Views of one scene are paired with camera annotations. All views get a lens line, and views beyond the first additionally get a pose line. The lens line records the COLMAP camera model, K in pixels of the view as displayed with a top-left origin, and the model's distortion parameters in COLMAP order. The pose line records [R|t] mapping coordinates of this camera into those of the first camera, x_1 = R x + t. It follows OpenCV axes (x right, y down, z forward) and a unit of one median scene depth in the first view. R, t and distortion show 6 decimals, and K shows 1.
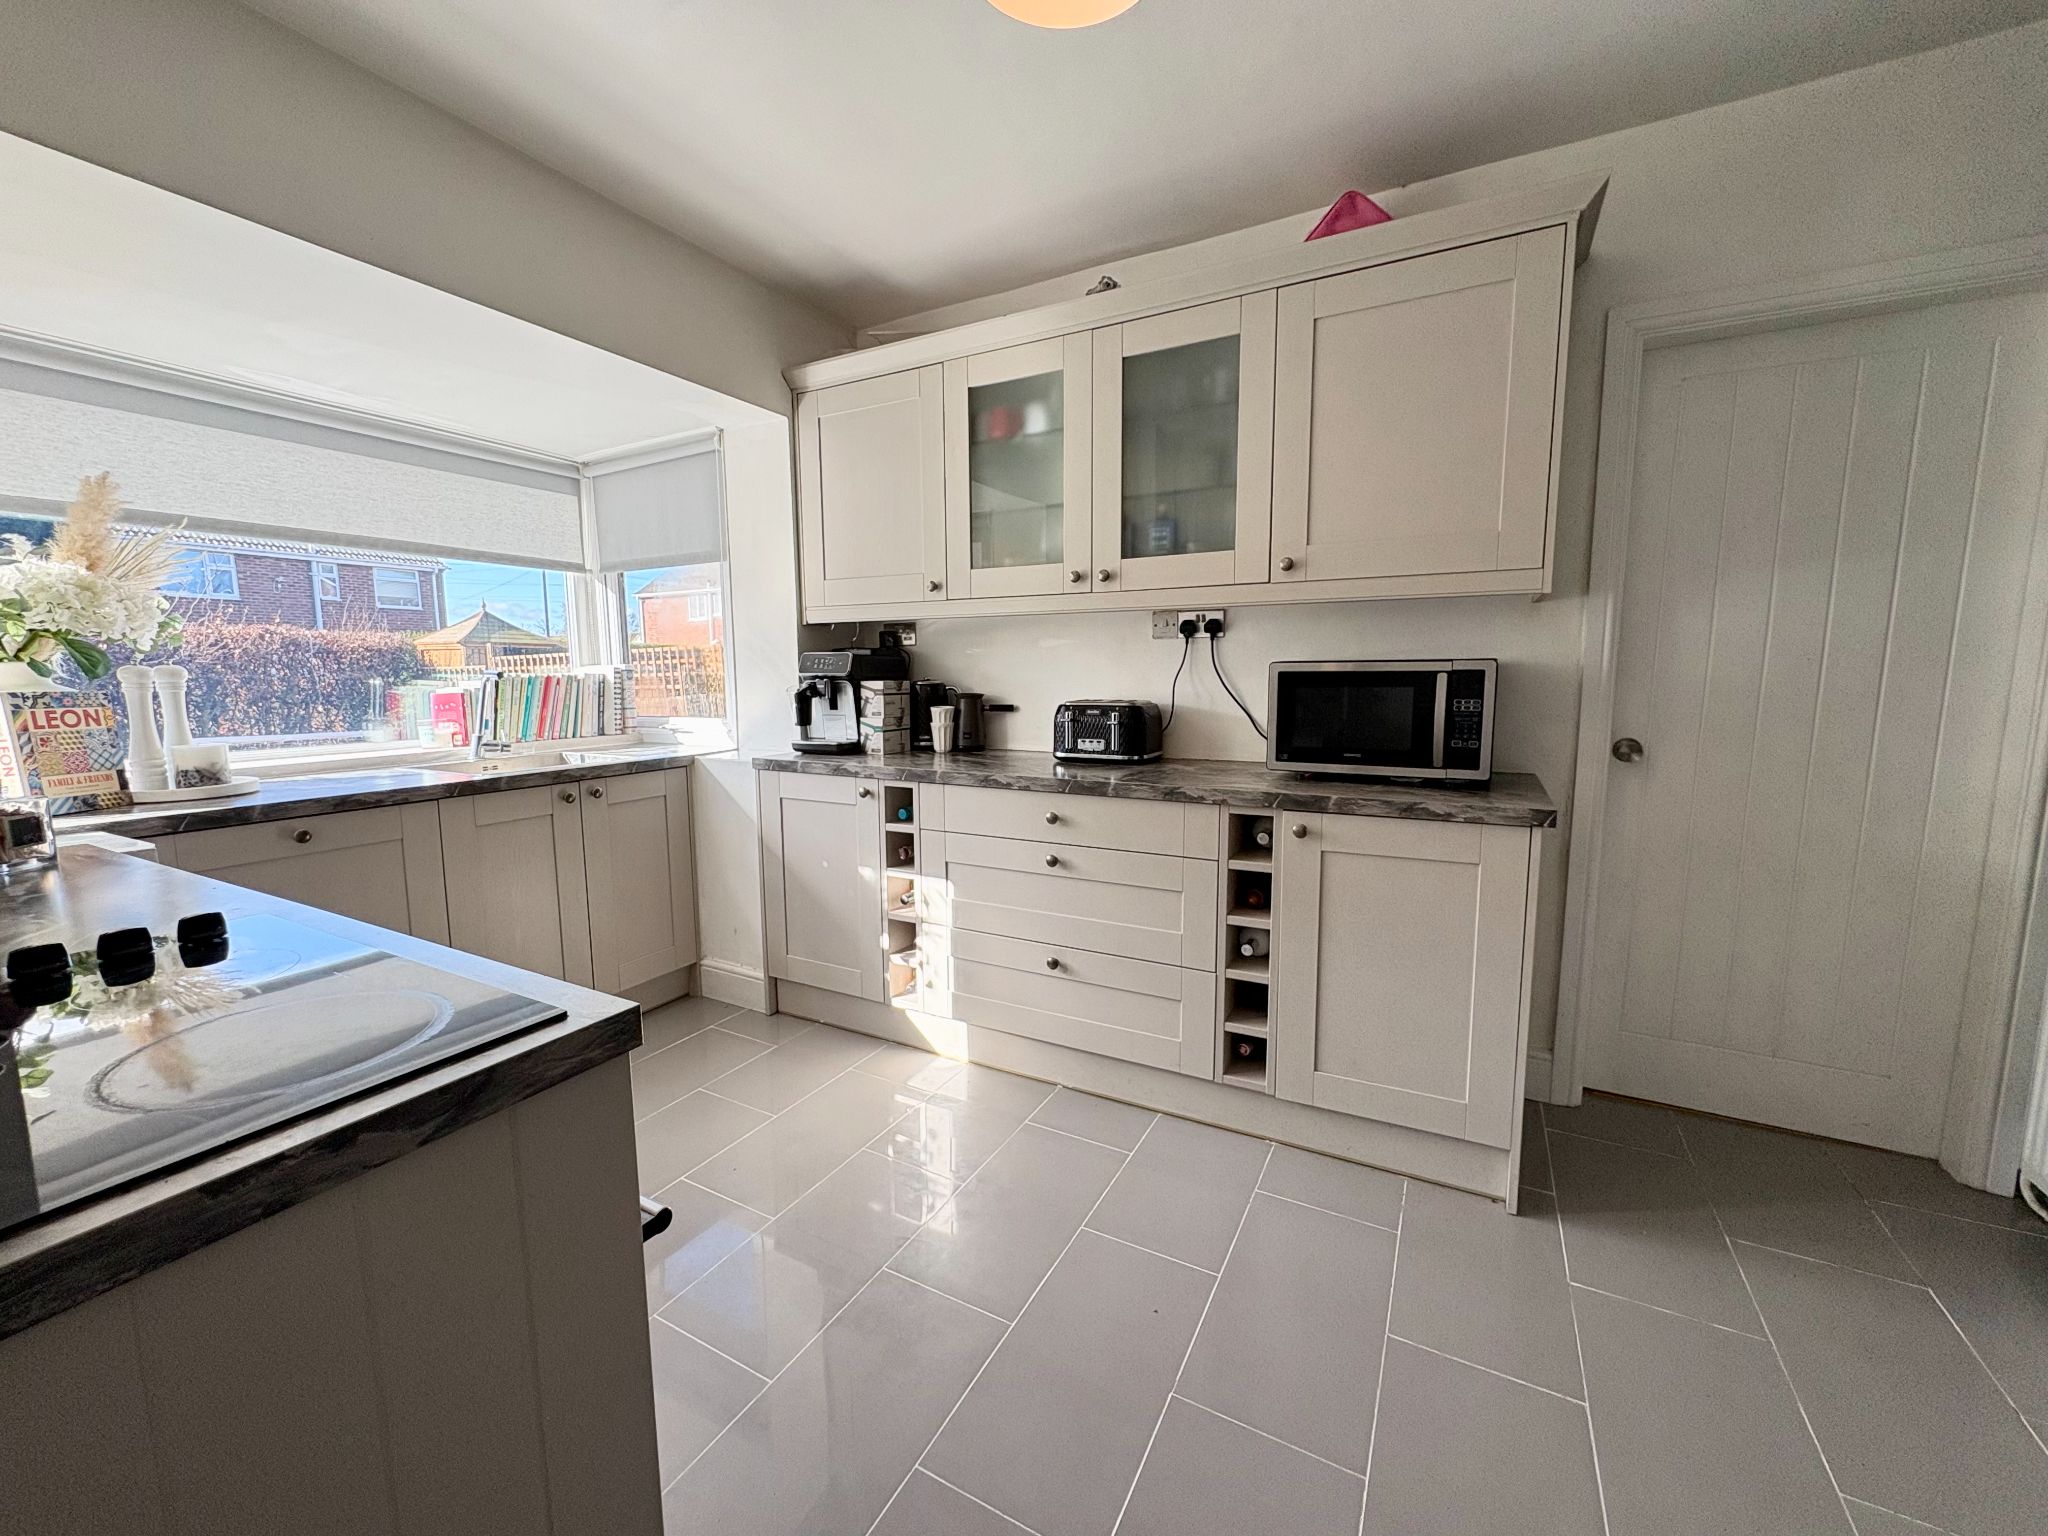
lens RADIAL K [[815.7, 0, 1024.0], [0, 815.7, 768.0], [0, 0, 1]] dist [0.000978, 0.000419]
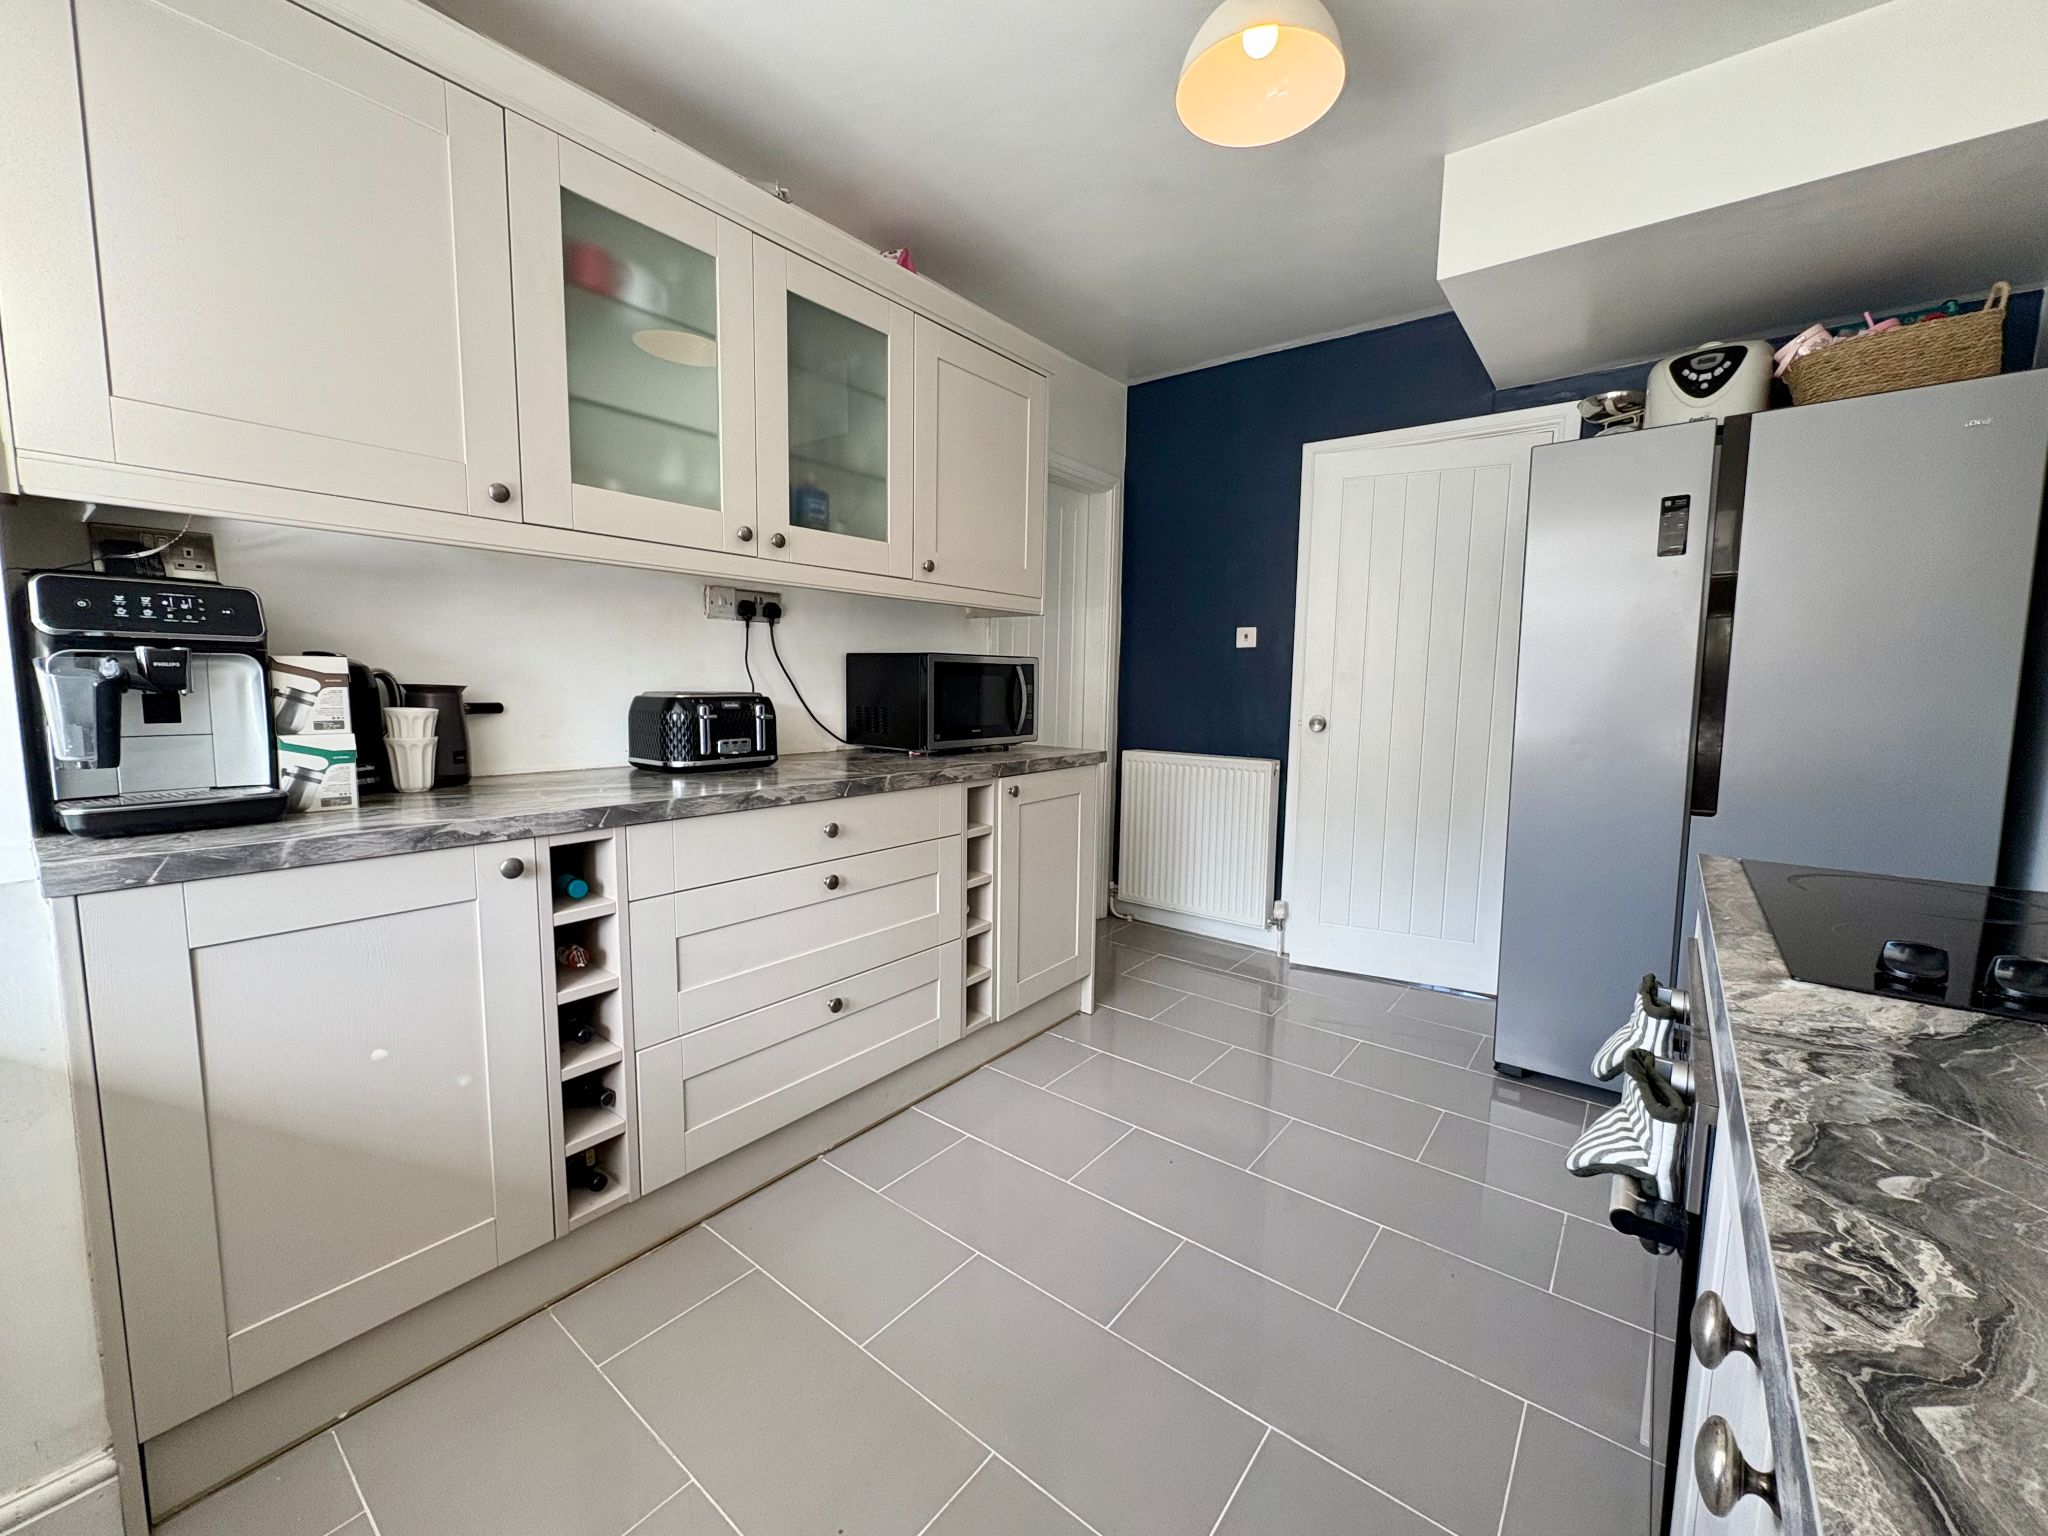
lens RADIAL K [[815.7, 0, 1024.0], [0, 815.7, 768.0], [0, 0, 1]] dist [0.000978, 0.000419]
pose [[0.168712, -0.095803, 0.980998, -0.595431], [0.105981, 0.991259, 0.078578, -0.036710], [-0.979951, 0.090710, 0.177391, 0.530446]]
